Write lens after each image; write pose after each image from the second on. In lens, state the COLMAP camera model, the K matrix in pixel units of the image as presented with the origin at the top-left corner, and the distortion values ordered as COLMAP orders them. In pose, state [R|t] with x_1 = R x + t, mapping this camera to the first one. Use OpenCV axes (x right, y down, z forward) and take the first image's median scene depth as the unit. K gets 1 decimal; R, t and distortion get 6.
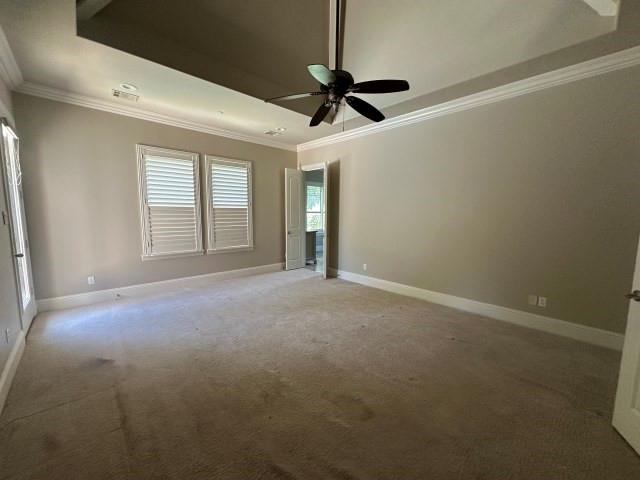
lens RADIAL K [[256.6, 0, 319.8], [0, 256.6, 239.5], [0, 0, 1]] dist [-0.003852, 0.000167]
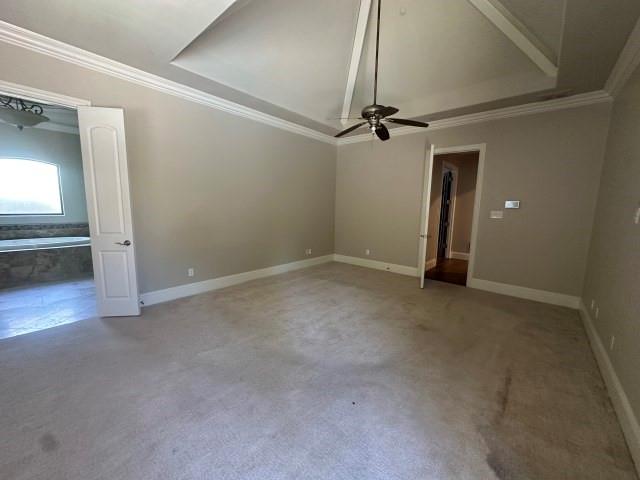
lens RADIAL K [[256.6, 0, 319.7], [0, 256.6, 241.0], [0, 0, 1]] dist [-0.003852, 0.000167]
pose [[-0.106371, -0.147525, 0.983322, -0.750043], [0.077804, 0.984665, 0.156143, -0.094655], [-0.991278, 0.093116, -0.093262, 0.820644]]
